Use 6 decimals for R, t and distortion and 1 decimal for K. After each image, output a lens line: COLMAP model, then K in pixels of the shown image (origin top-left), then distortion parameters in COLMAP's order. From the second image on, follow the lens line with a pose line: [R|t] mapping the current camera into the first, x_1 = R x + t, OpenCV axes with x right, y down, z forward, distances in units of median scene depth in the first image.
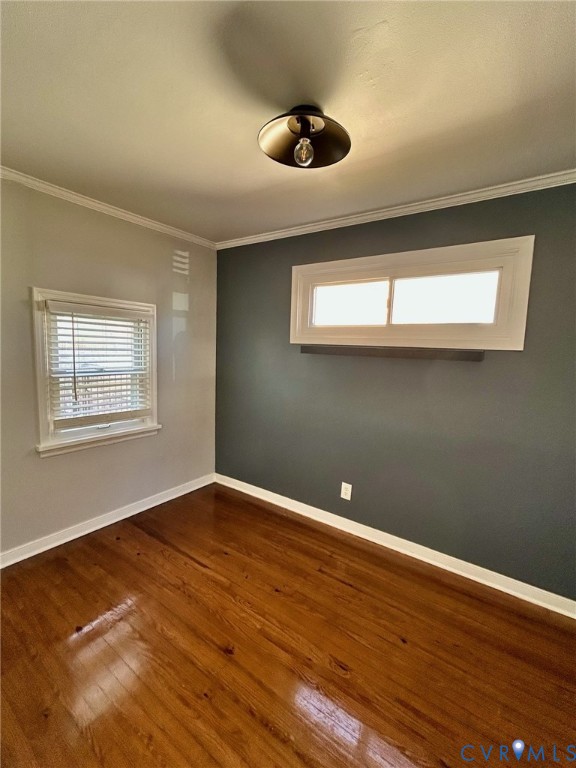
lens RADIAL K [[323.1, 0, 288.0], [0, 323.1, 384.0], [0, 0, 1]] dist [0.000366, 0.000382]
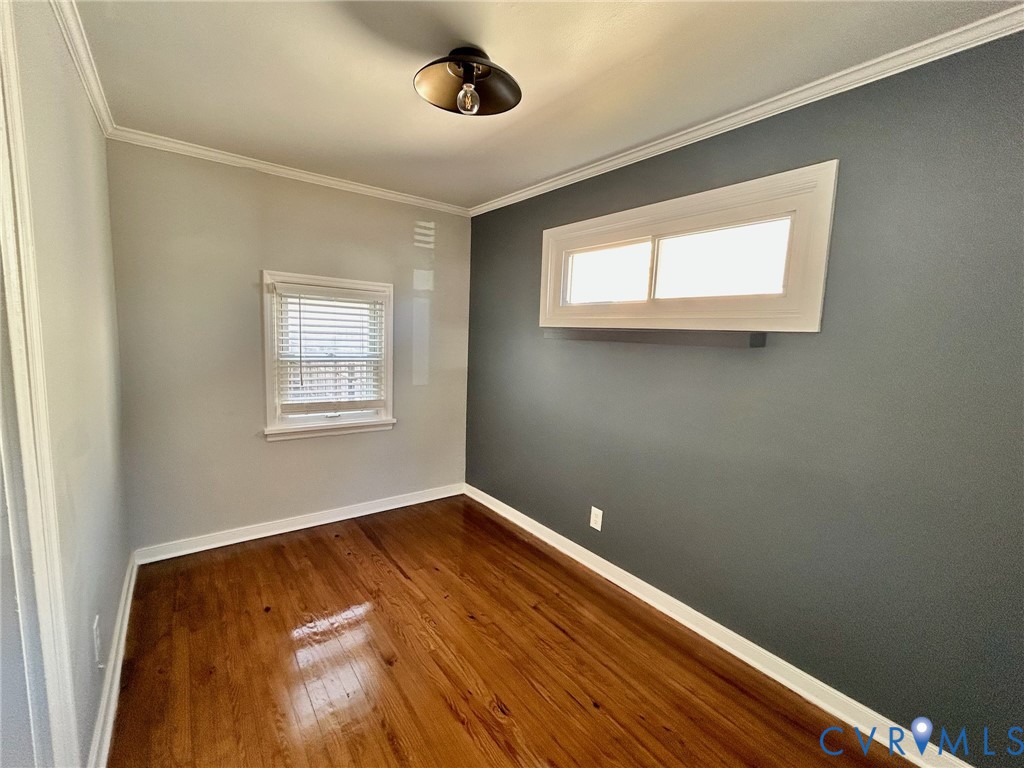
lens RADIAL K [[424.3, 0, 512.0], [0, 424.3, 384.0], [0, 0, 1]] dist [-0.000514, 0.000126]
pose [[0.955259, 0.035595, -0.293622, 0.288089], [-0.038085, 0.999271, -0.002767, 0.024494], [0.293309, 0.013825, 0.955918, -0.026120]]
